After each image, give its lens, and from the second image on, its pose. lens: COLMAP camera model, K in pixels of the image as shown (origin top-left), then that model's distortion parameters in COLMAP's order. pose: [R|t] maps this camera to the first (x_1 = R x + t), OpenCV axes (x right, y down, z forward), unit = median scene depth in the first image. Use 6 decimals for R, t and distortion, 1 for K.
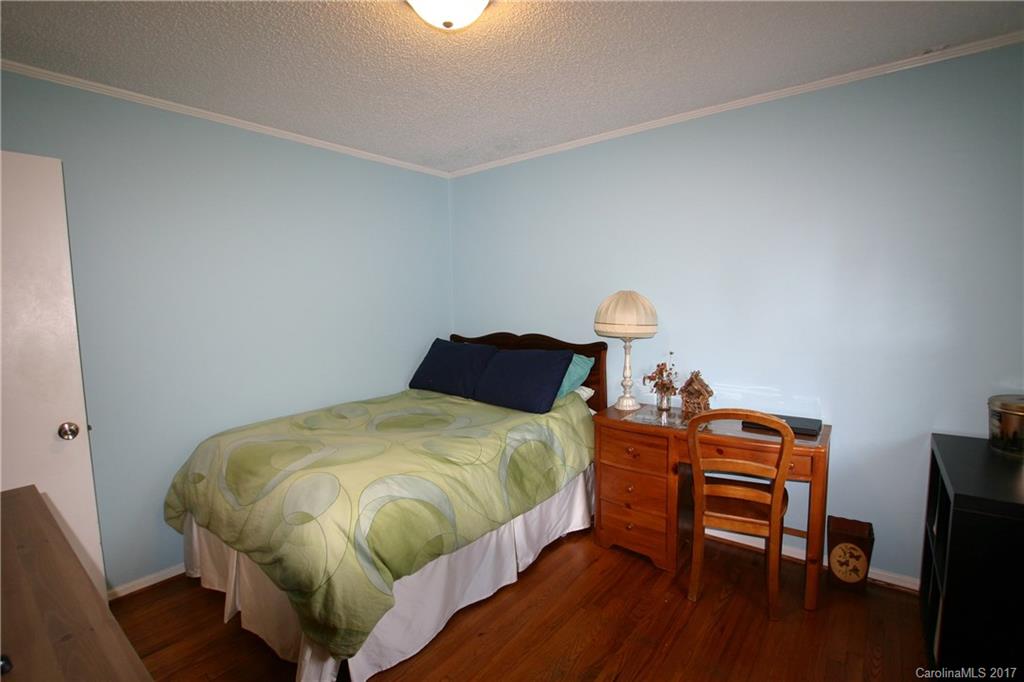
lens RADIAL K [[499.9, 0, 512.0], [0, 499.9, 341.0], [0, 0, 1]] dist [-0.000128, 0.000048]
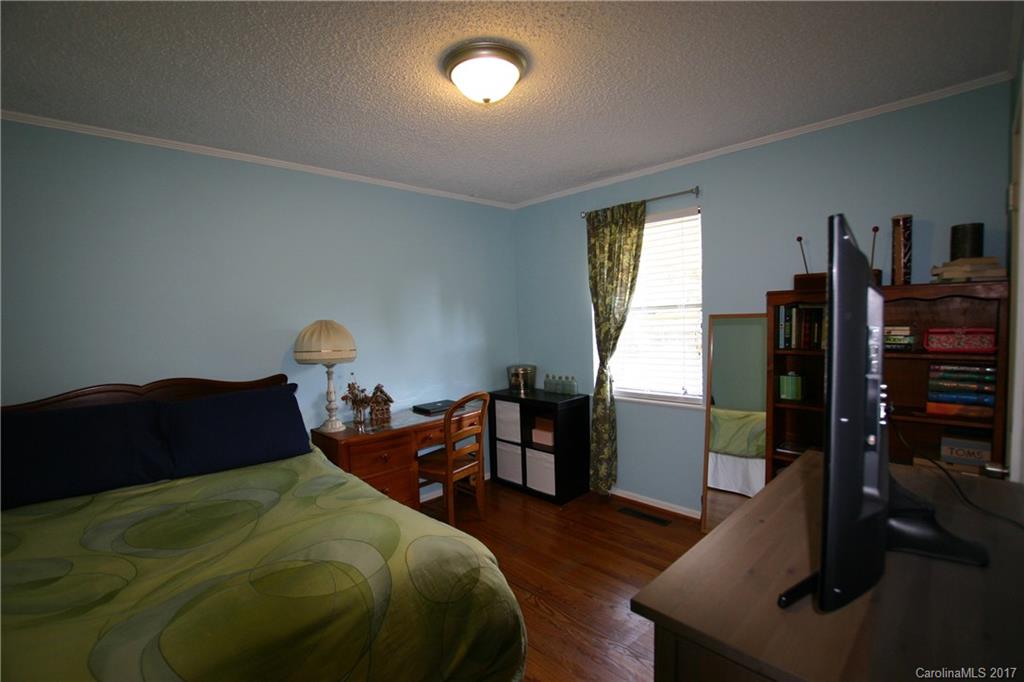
lens RADIAL K [[472.7, 0, 512.0], [0, 472.7, 341.0], [0, 0, 1]] dist [-0.015361, 0.000207]
pose [[0.108639, -0.029732, 0.993637, -0.748239], [0.117258, 0.992958, 0.016891, -0.027569], [-0.987141, 0.114677, 0.111360, 0.511829]]
